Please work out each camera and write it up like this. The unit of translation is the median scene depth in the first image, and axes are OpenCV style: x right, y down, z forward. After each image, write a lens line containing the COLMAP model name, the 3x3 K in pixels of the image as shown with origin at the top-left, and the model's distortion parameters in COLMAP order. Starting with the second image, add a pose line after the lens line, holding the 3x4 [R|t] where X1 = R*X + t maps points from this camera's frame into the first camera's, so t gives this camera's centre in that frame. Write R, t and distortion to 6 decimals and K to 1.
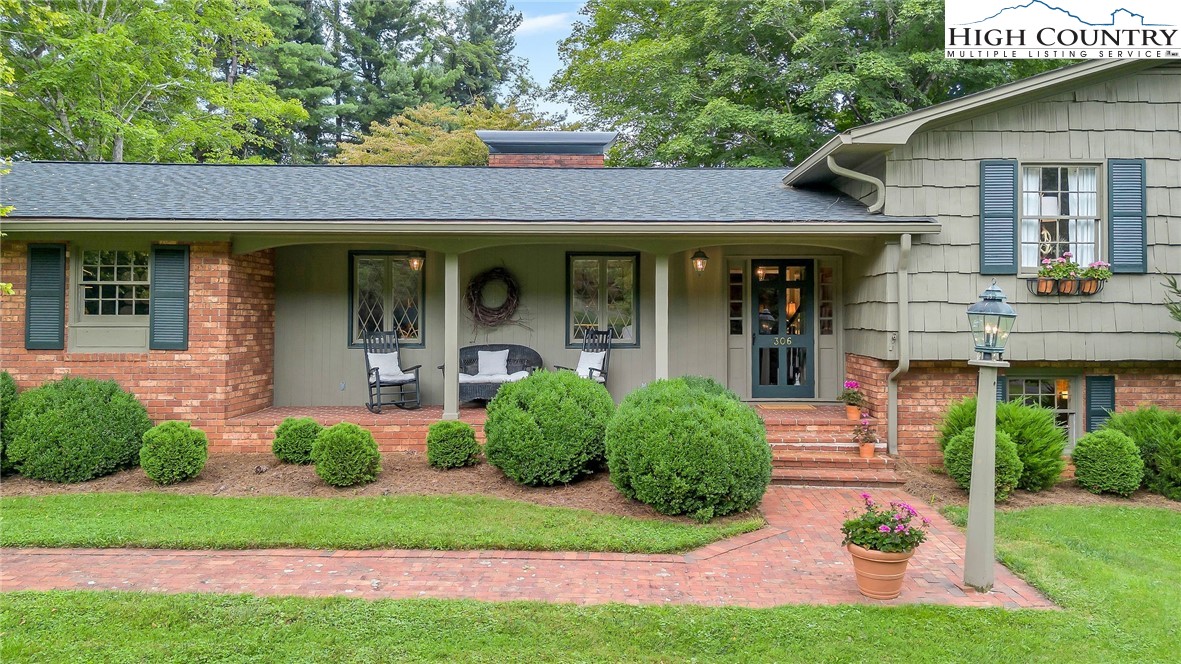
lens RADIAL K [[945.1, 0, 591.0], [0, 945.1, 286.2], [0, 0, 1]] dist [0.000433, -0.003161]
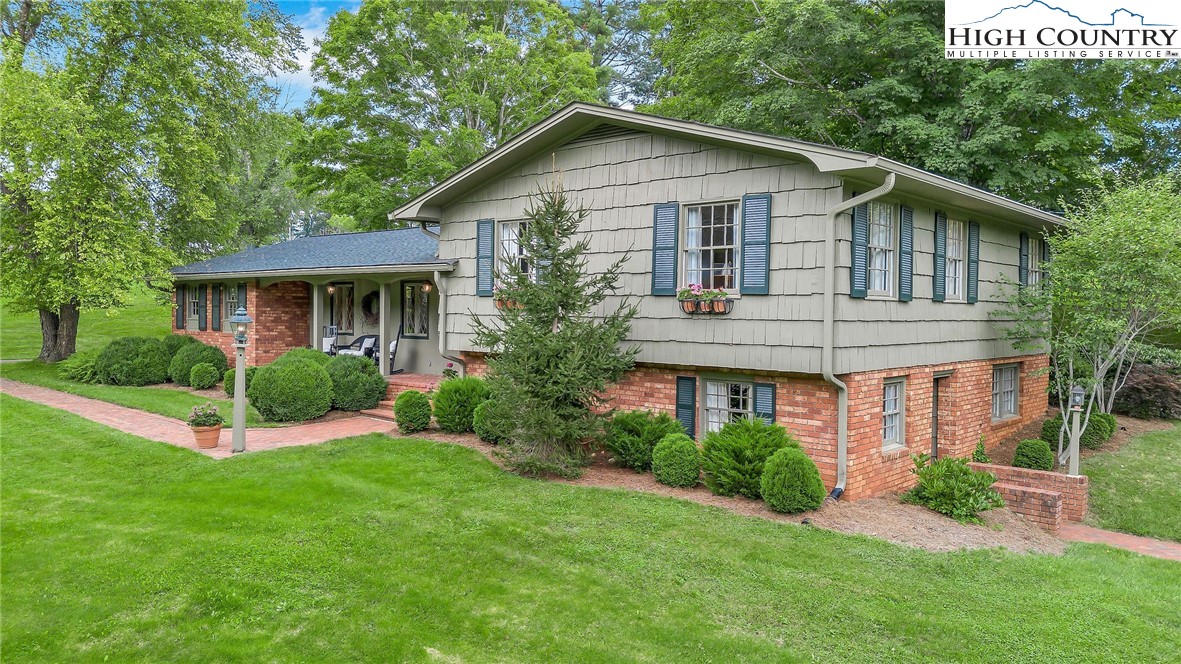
lens RADIAL K [[885.3, 0, 573.7], [0, 885.3, 332.1], [0, 0, 1]] dist [0.044031, -0.004659]
pose [[0.703168, 0.026903, -0.710515, 1.181100], [-0.004309, 0.999427, 0.033578, -0.002061], [0.711011, -0.020549, 0.702881, 0.077632]]
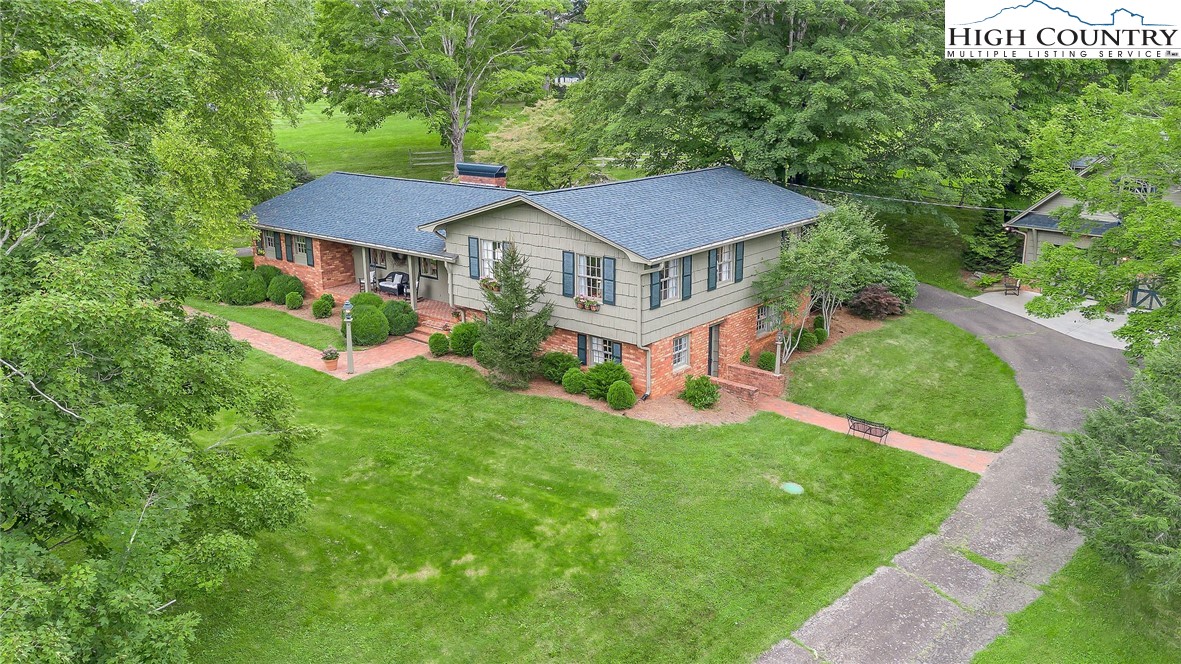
lens RADIAL K [[927.7, 0, 590.5], [0, 927.7, 332.0], [0, 0, 1]] dist [0.064377, -0.004156]
pose [[0.732252, 0.175955, -0.657911, 2.086864], [0.011957, 0.962577, 0.270745, -0.580617], [0.680929, -0.206121, 0.702744, -0.698033]]
